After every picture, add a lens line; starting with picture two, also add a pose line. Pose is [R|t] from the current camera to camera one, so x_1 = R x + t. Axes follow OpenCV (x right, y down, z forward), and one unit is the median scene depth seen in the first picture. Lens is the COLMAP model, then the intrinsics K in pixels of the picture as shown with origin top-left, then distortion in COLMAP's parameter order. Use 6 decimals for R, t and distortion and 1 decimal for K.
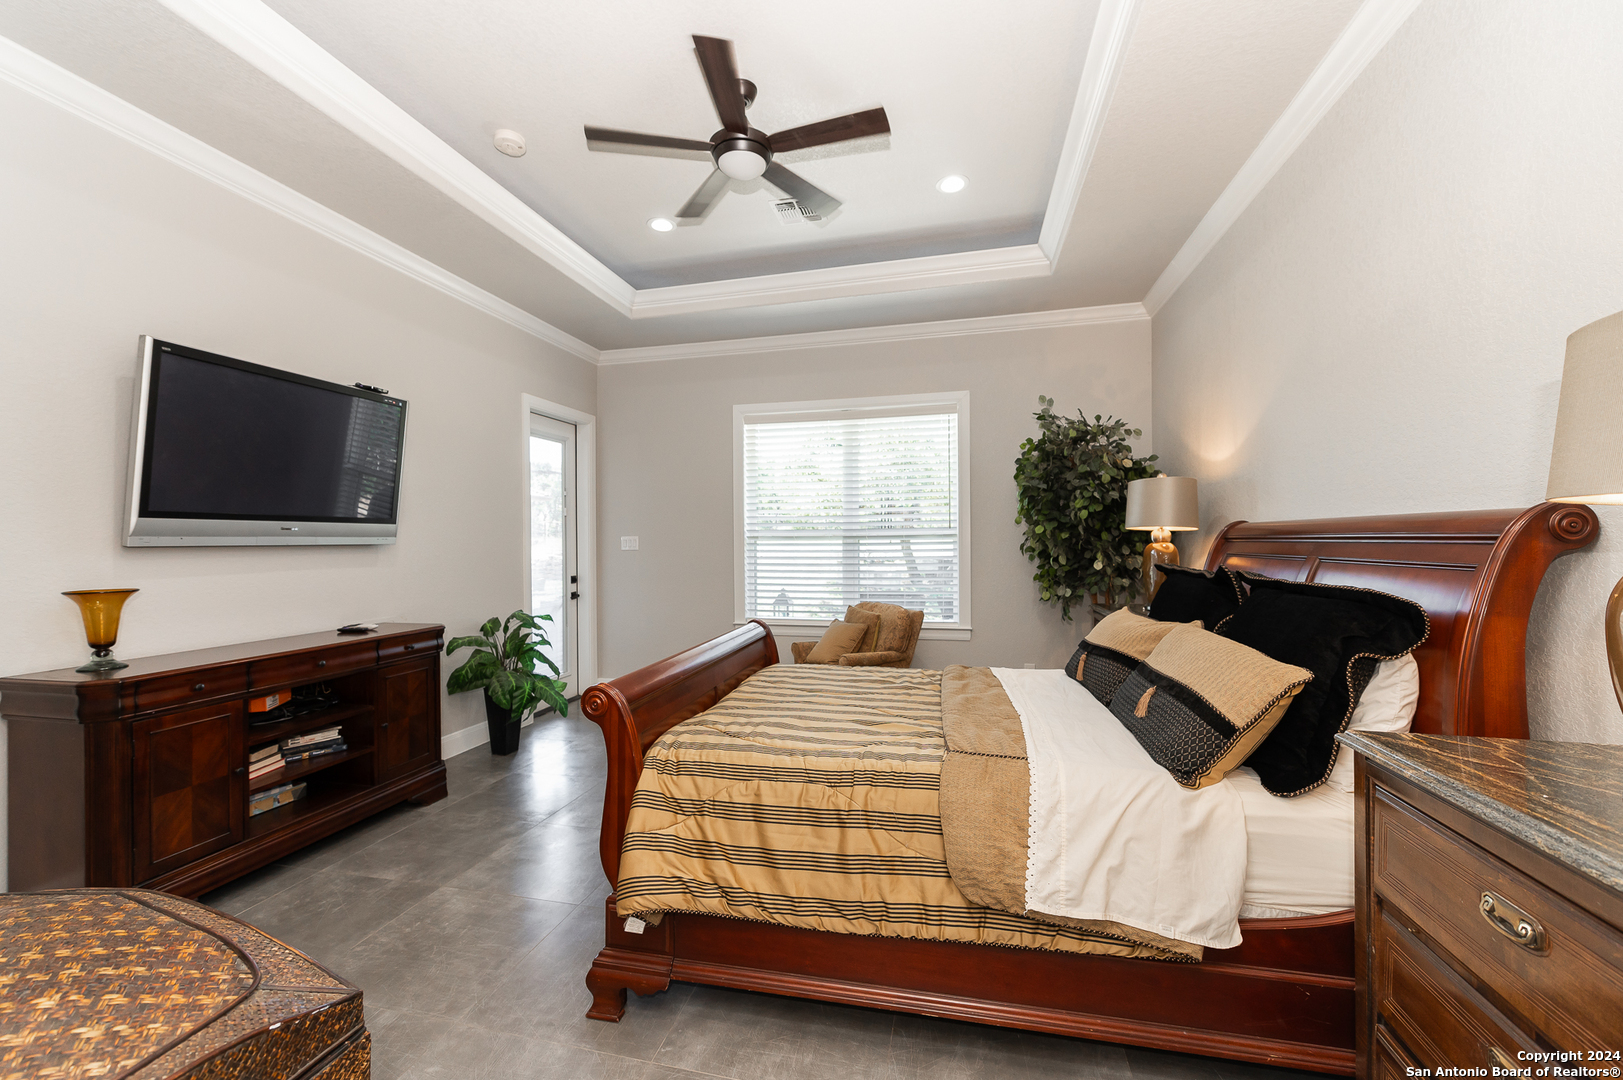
lens RADIAL K [[644.7, 0, 814.4], [0, 644.7, 542.6], [0, 0, 1]] dist [0.001905, 0.000137]
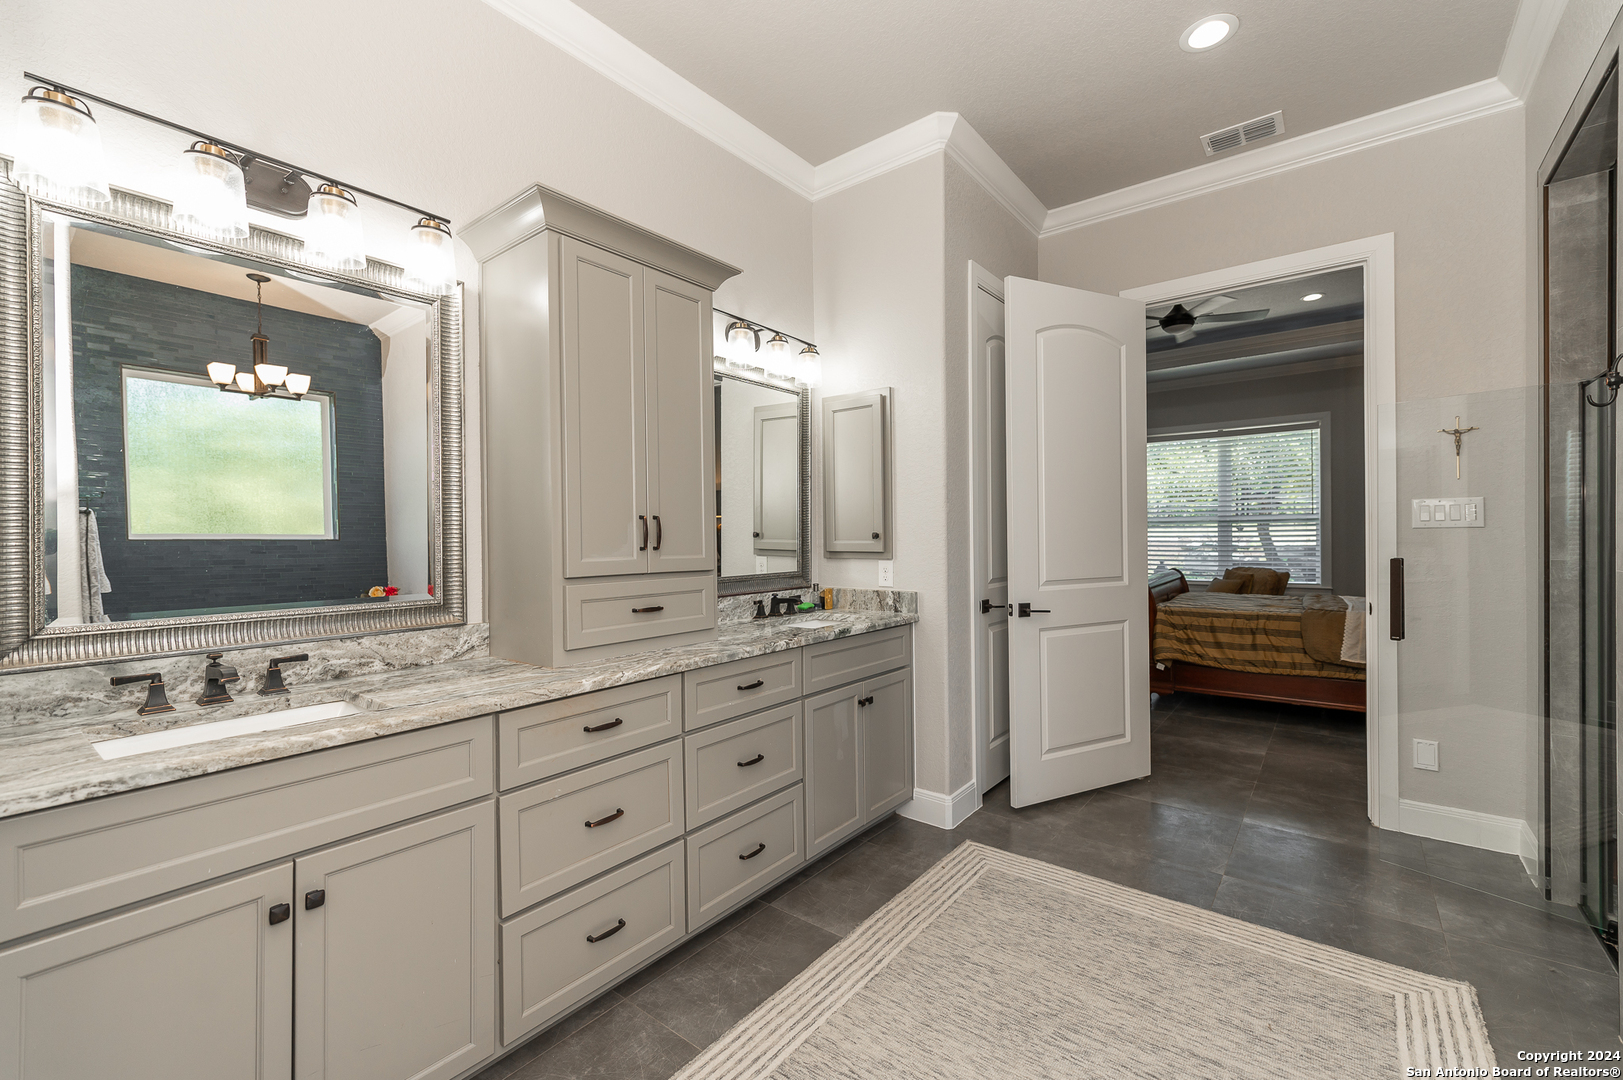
lens RADIAL K [[675.0, 0, 803.1], [0, 675.0, 539.0], [0, 0, 1]] dist [-0.001181, 0.000511]
pose [[0.901265, 0.002849, -0.433260, -0.206847], [0.000991, 0.999962, 0.008637, 0.024648], [0.433268, -0.008214, 0.901228, -1.094768]]
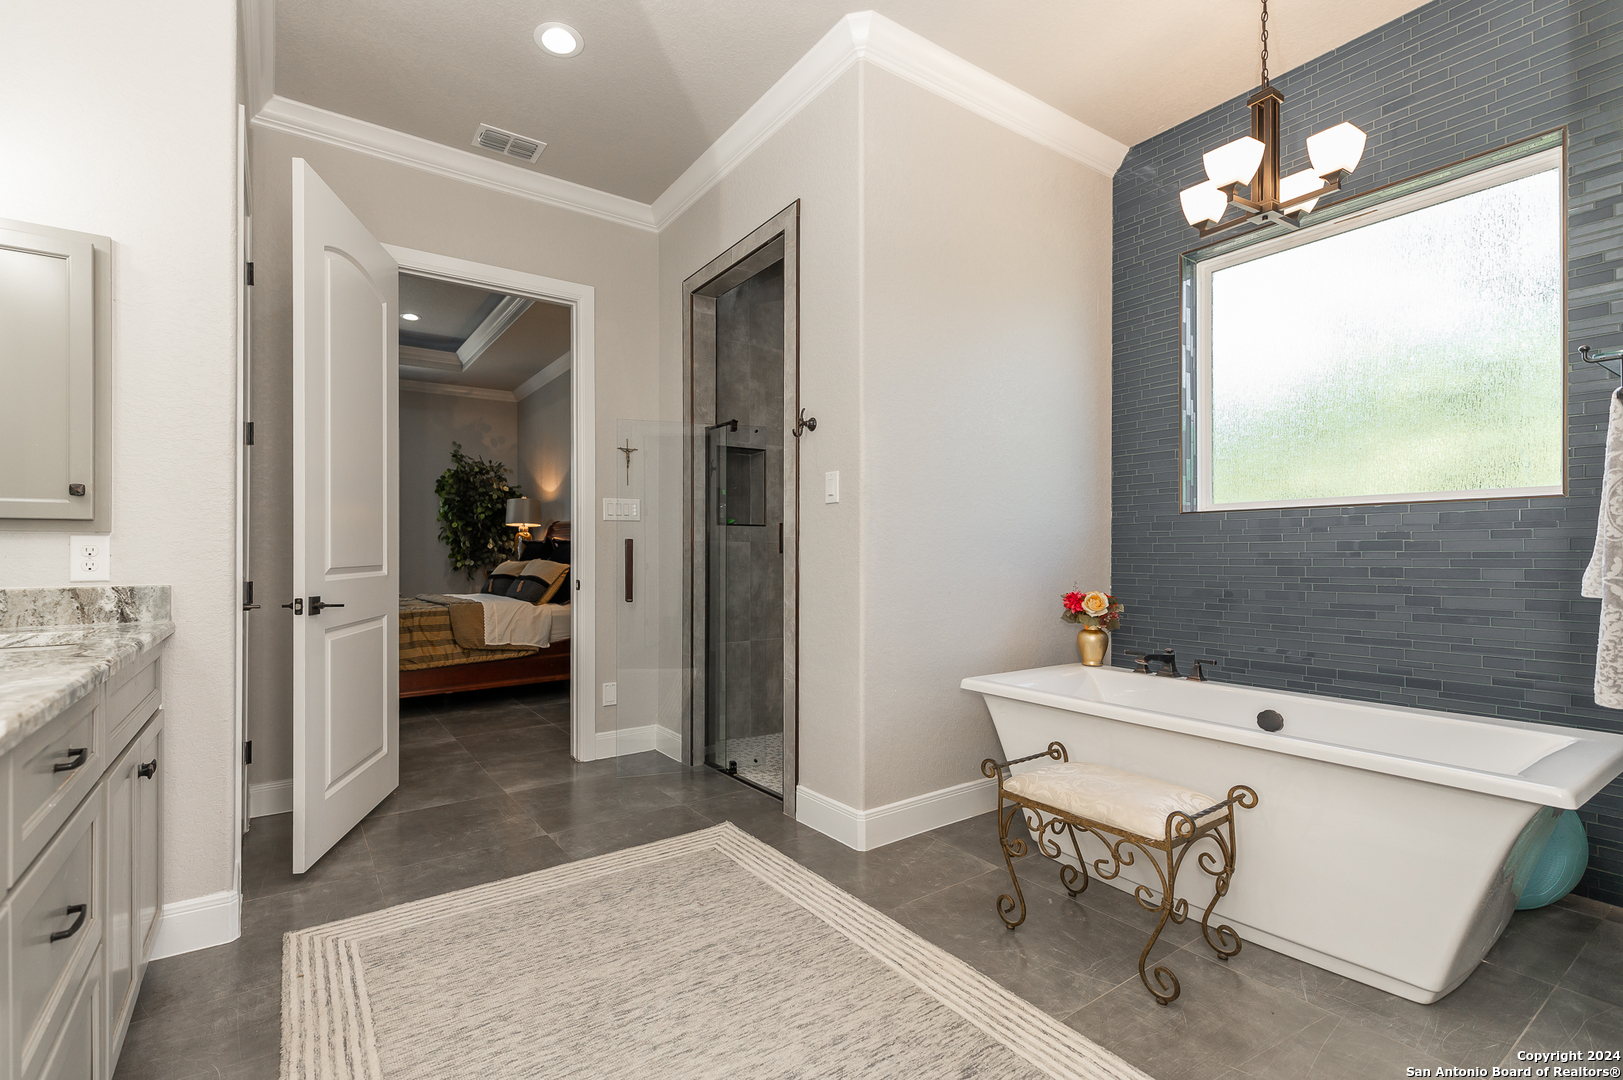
lens RADIAL K [[717.2, 0, 745.7], [0, 717.2, 552.8], [0, 0, 1]] dist [0.000187, 0.000202]
pose [[0.692673, 0.006915, 0.721218, -0.555546], [-0.001102, 0.999963, -0.008529, 0.080032], [-0.721251, 0.005113, 0.692655, -0.975516]]
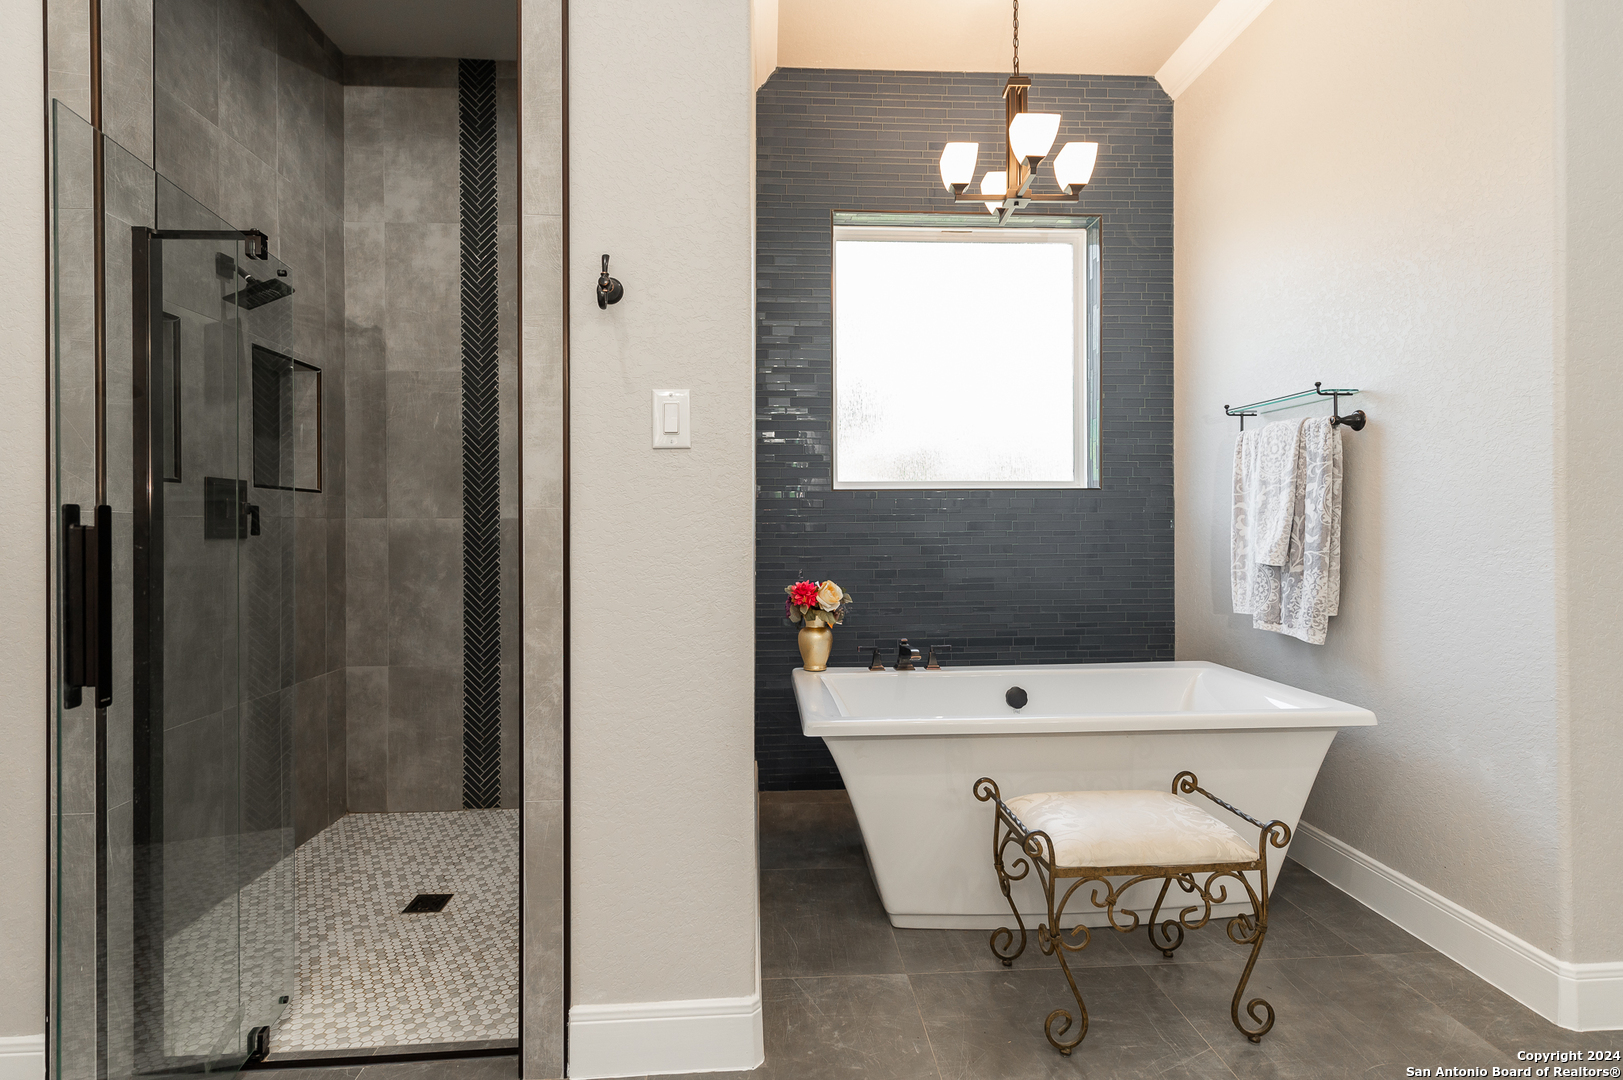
lens RADIAL K [[773.8, 0, 807.2], [0, 773.8, 532.3], [0, 0, 1]] dist [-0.004347, -0.000801]
pose [[-0.284509, 0.001027, 0.958673, -0.372441], [0.012617, 0.999917, 0.002673, 0.067605], [-0.958590, 0.012856, -0.284498, -0.430787]]
